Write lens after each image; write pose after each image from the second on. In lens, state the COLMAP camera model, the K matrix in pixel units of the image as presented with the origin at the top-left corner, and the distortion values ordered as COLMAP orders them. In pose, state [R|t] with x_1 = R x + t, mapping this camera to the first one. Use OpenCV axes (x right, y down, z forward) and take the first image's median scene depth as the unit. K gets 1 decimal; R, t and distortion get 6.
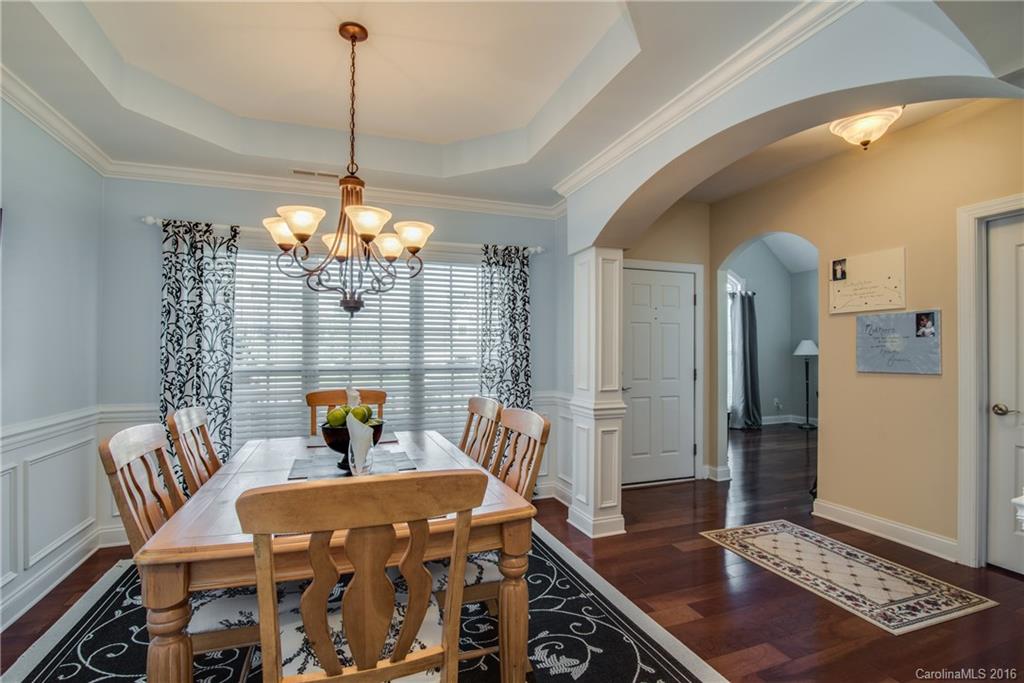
lens RADIAL K [[470.9, 0, 508.8], [0, 470.9, 345.5], [0, 0, 1]] dist [-0.003808, -0.001868]
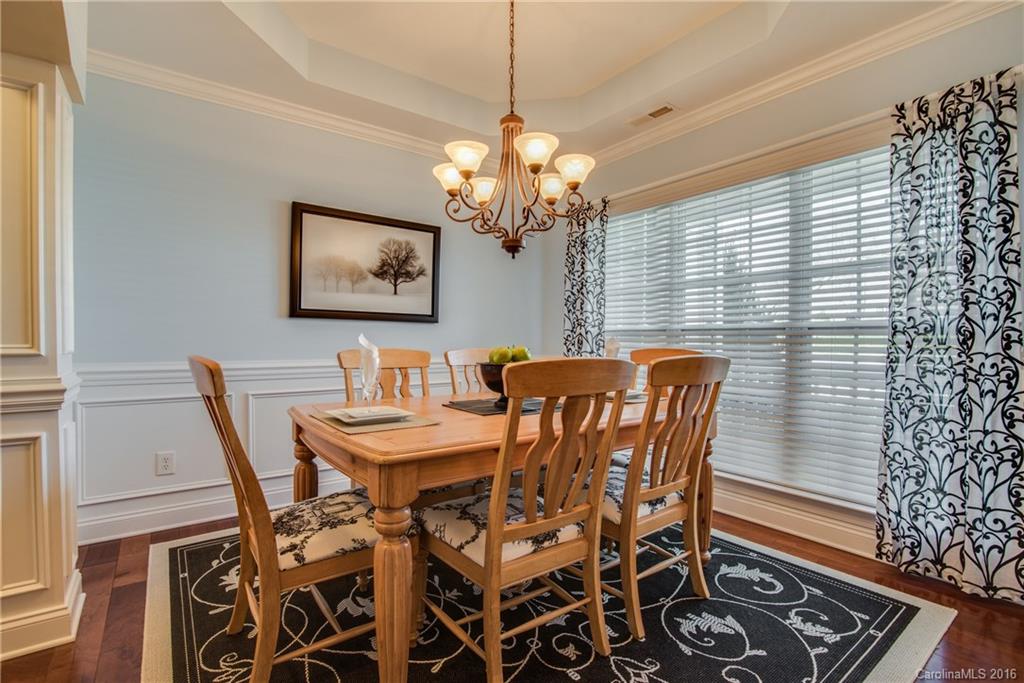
lens RADIAL K [[470.9, 0, 510.2], [0, 470.9, 342.4], [0, 0, 1]] dist [-0.003808, -0.001868]
pose [[0.315883, 0.007305, -0.948770, 0.333750], [-0.000157, 0.999971, 0.007647, 0.065144], [0.948798, -0.002267, 0.315875, 0.381748]]
